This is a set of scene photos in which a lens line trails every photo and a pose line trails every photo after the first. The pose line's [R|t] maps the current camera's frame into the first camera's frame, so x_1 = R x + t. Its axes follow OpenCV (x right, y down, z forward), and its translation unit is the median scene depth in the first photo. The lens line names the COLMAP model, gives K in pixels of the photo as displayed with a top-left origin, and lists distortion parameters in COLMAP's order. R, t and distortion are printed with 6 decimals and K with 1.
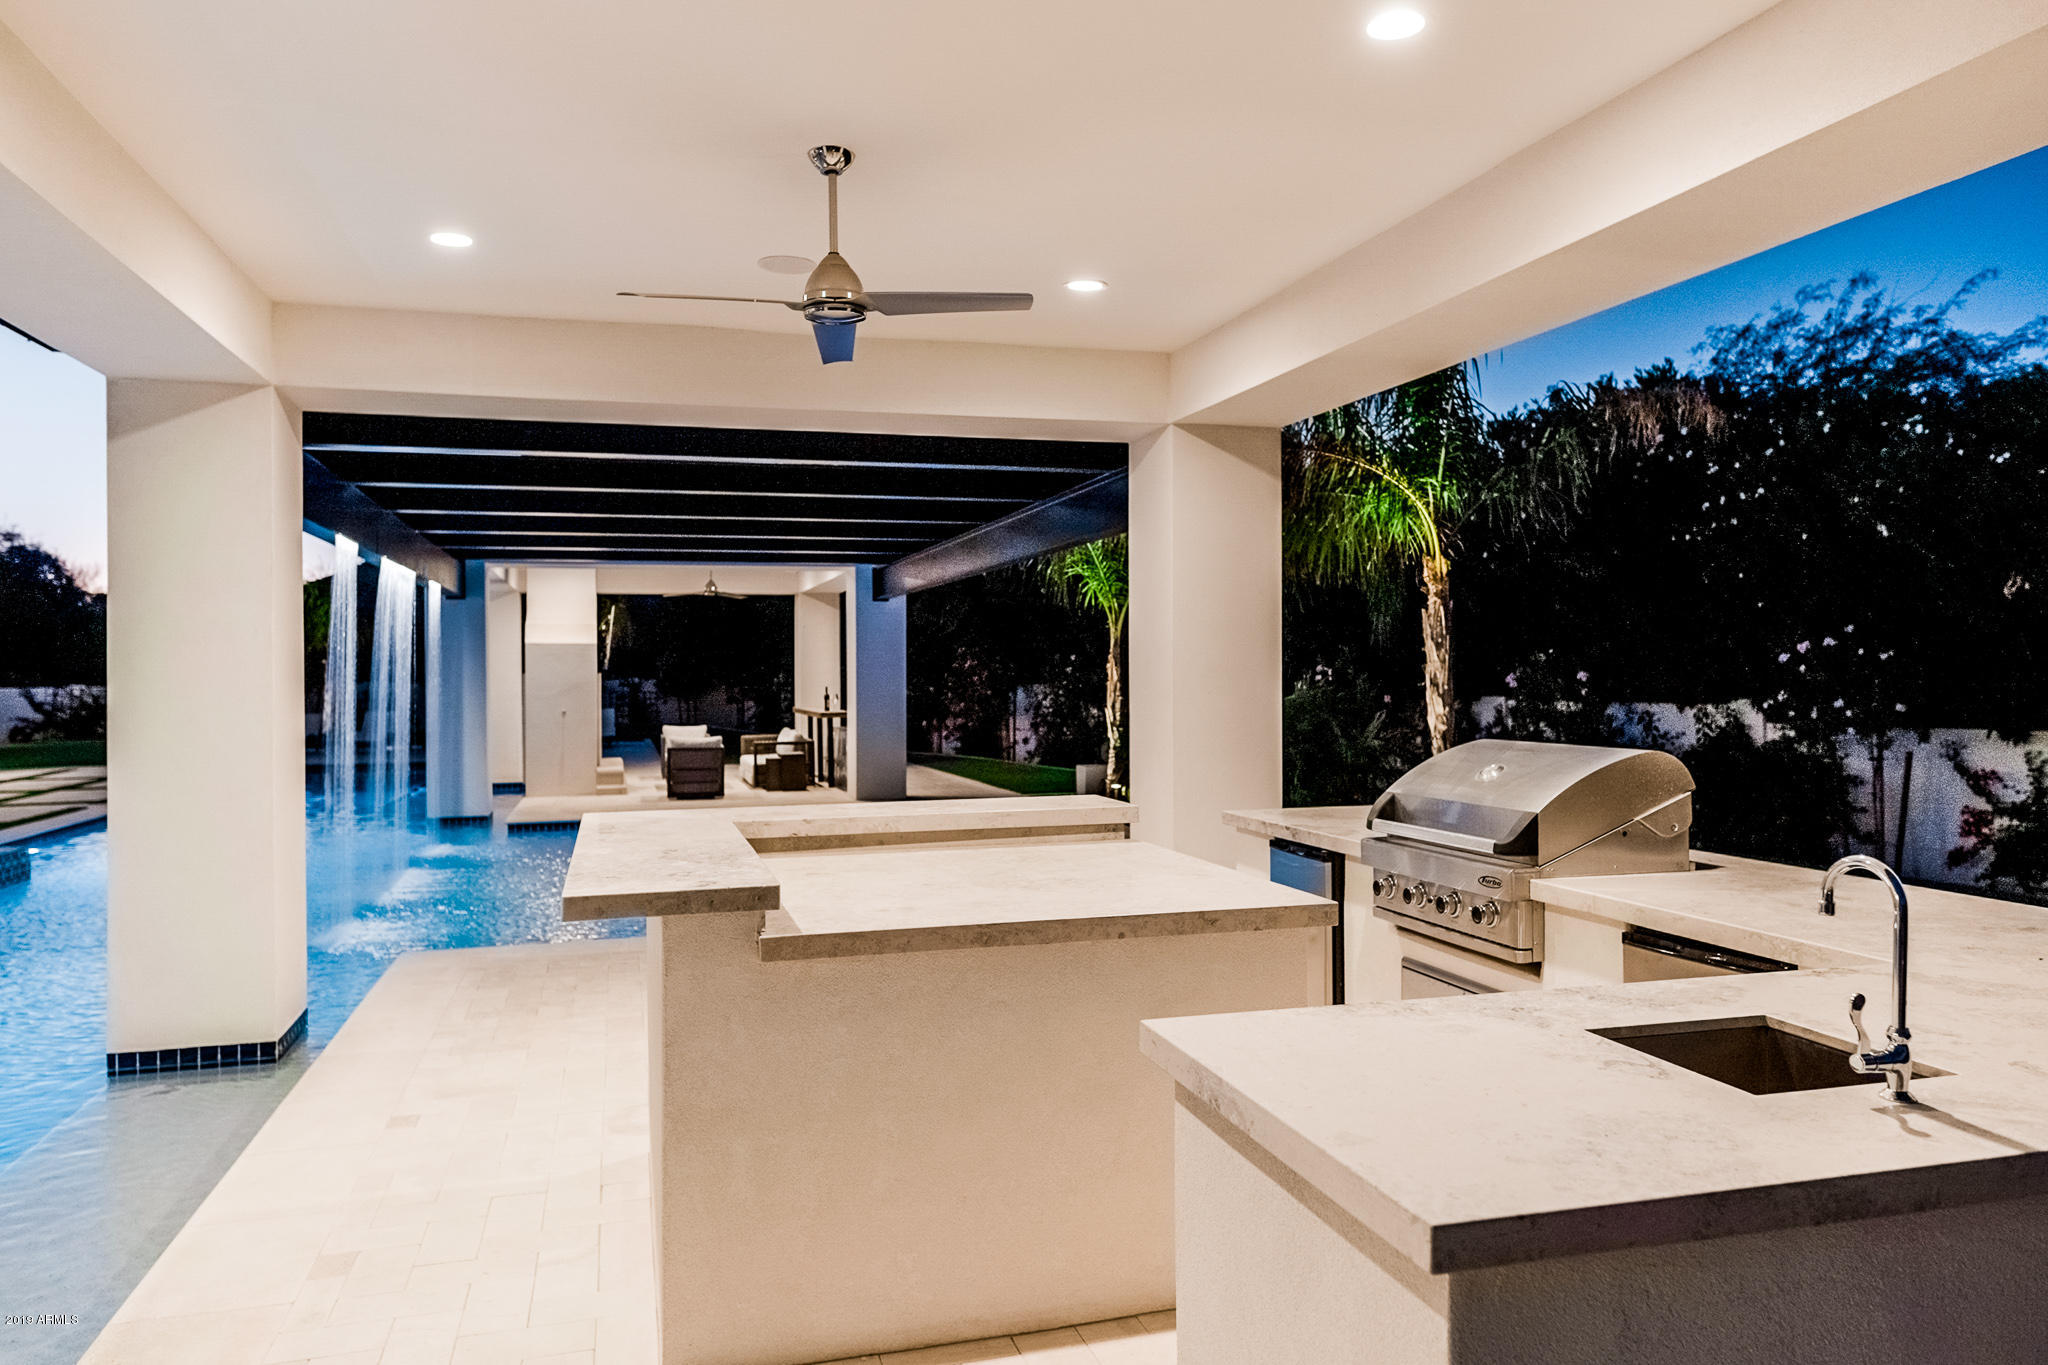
lens RADIAL K [[1427.4, 0, 1024.0], [0, 1427.4, 682.5], [0, 0, 1]] dist [-0.002608, -0.000547]
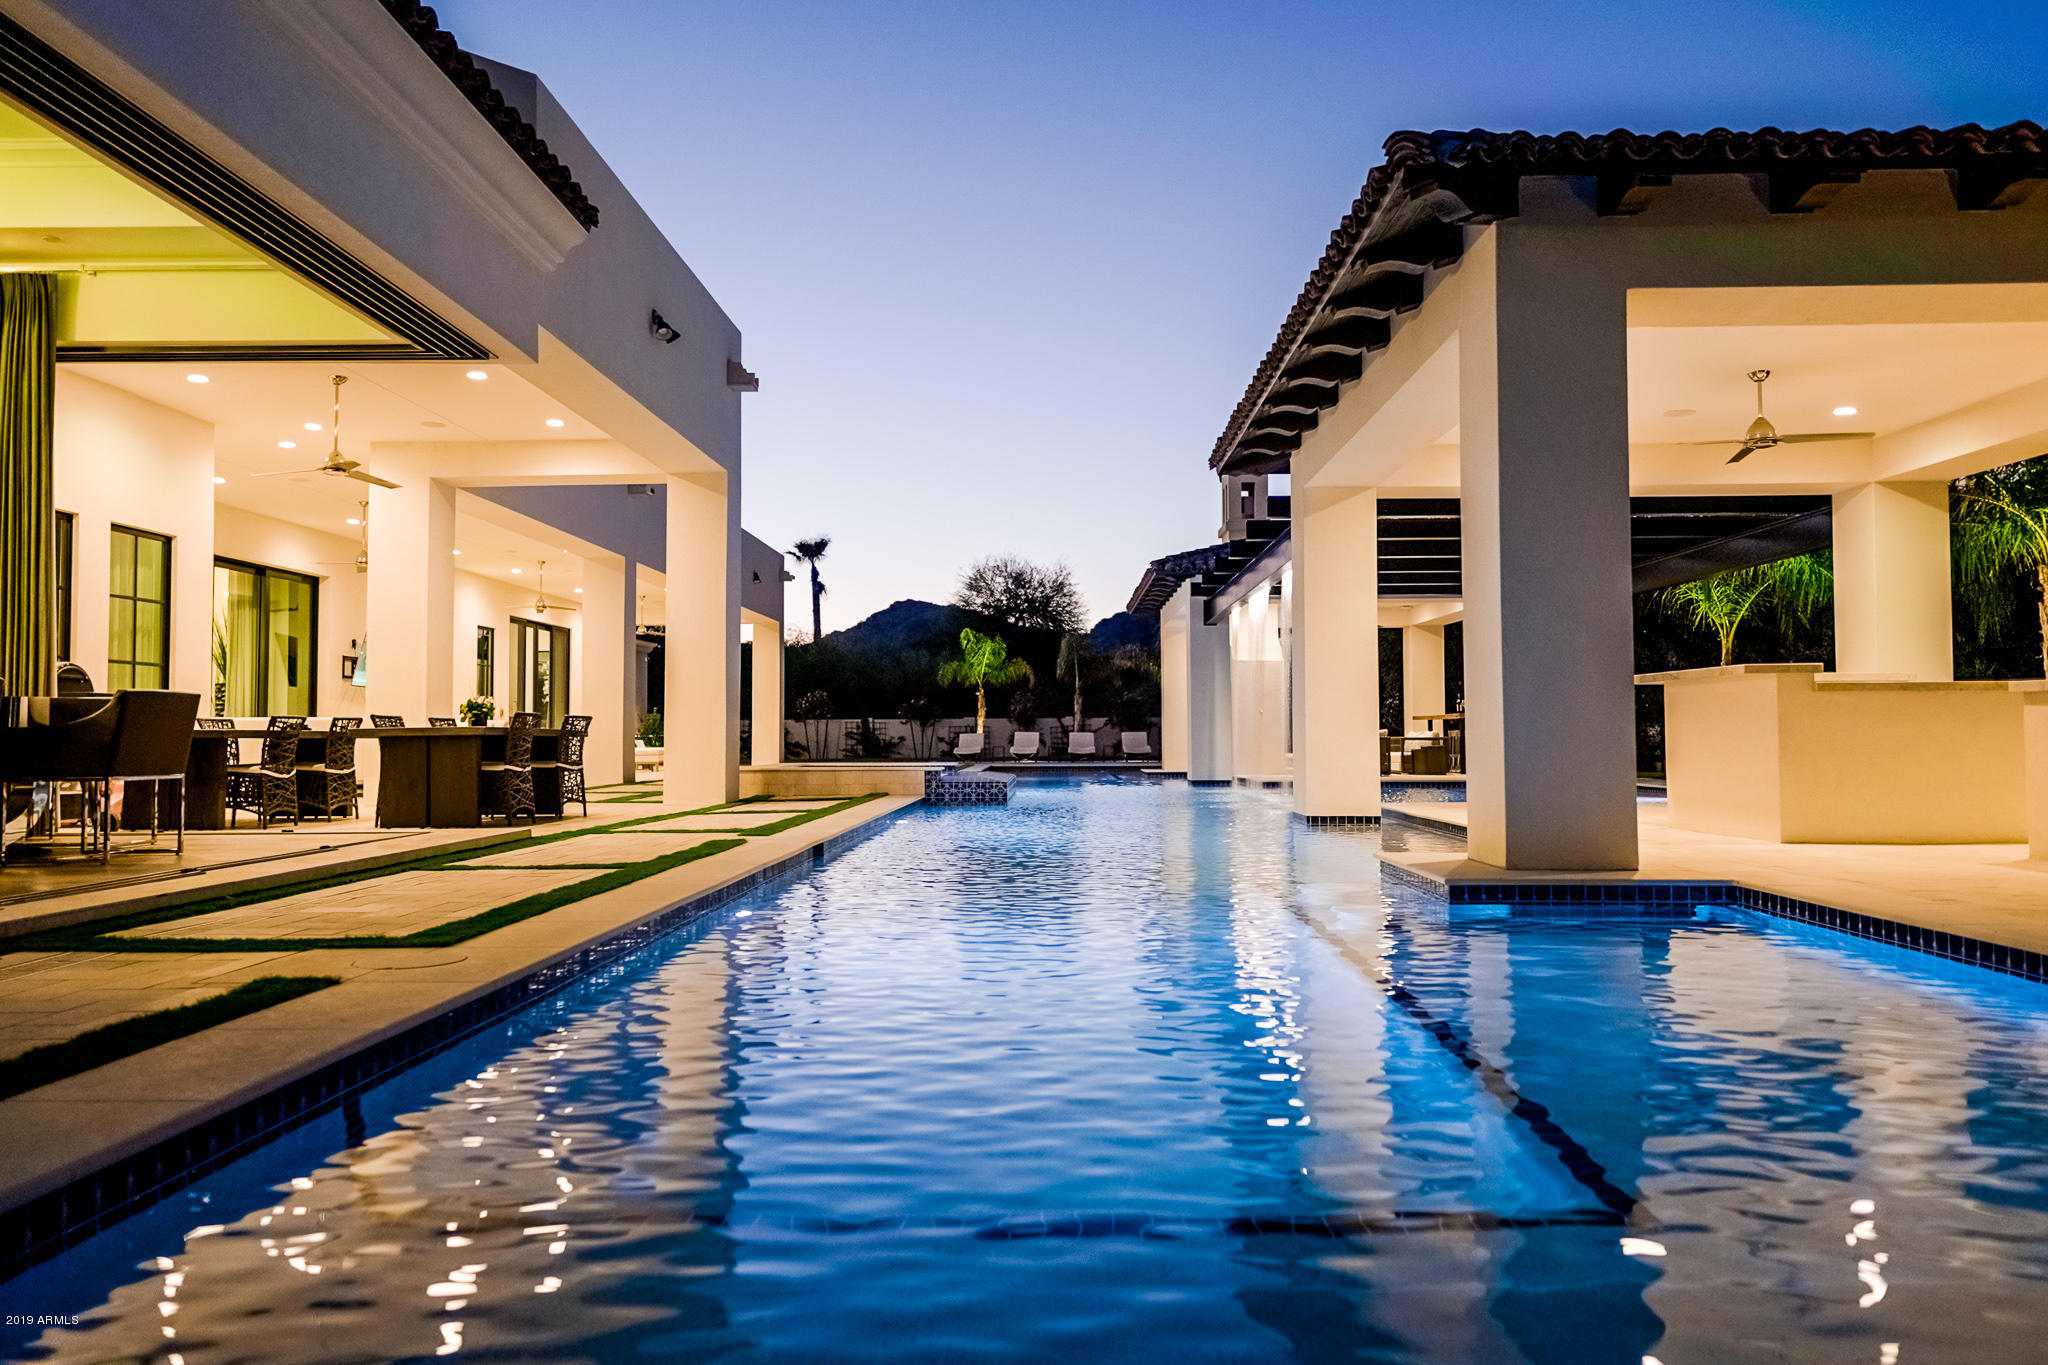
lens RADIAL K [[1458.1, 0, 1000.5], [0, 1458.1, 680.1], [0, 0, 1]] dist [0.035067, -0.002229]
pose [[0.955136, -0.006548, -0.296094, -0.333937], [-0.007665, 0.998874, -0.046815, 0.127558], [0.296067, 0.046984, 0.954011, -0.863543]]
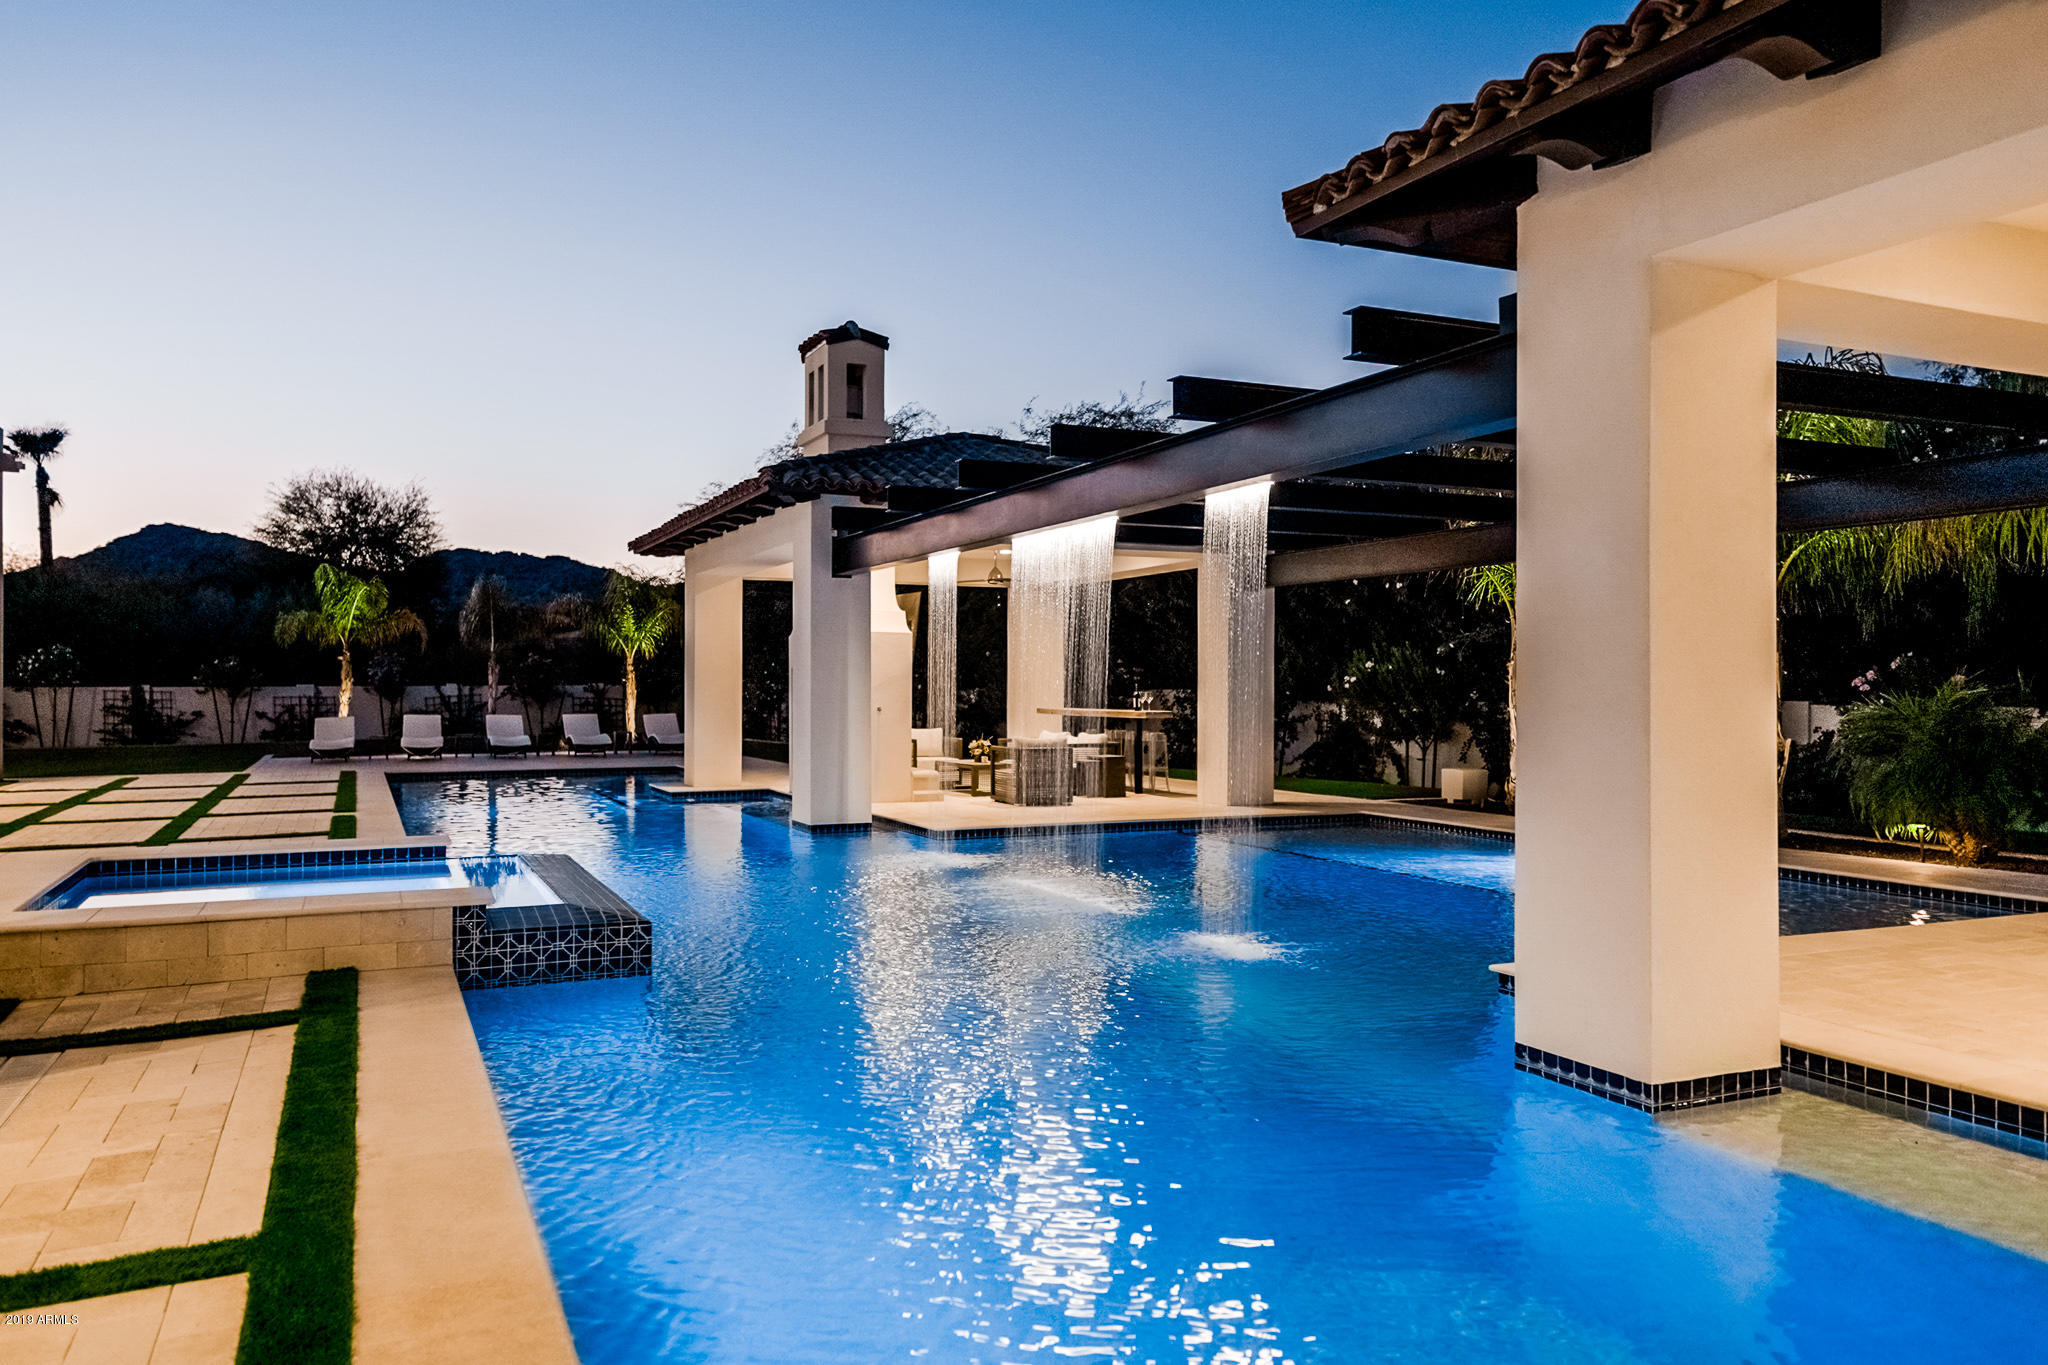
lens RADIAL K [[1458.1, 0, 1000.5], [0, 1458.1, 680.1], [0, 0, 1]] dist [0.035067, -0.002229]
pose [[0.988072, 0.008502, 0.153758, -0.864674], [-0.006327, 0.999873, -0.014632, 0.035244], [-0.153863, 0.013485, 0.988000, 0.172964]]
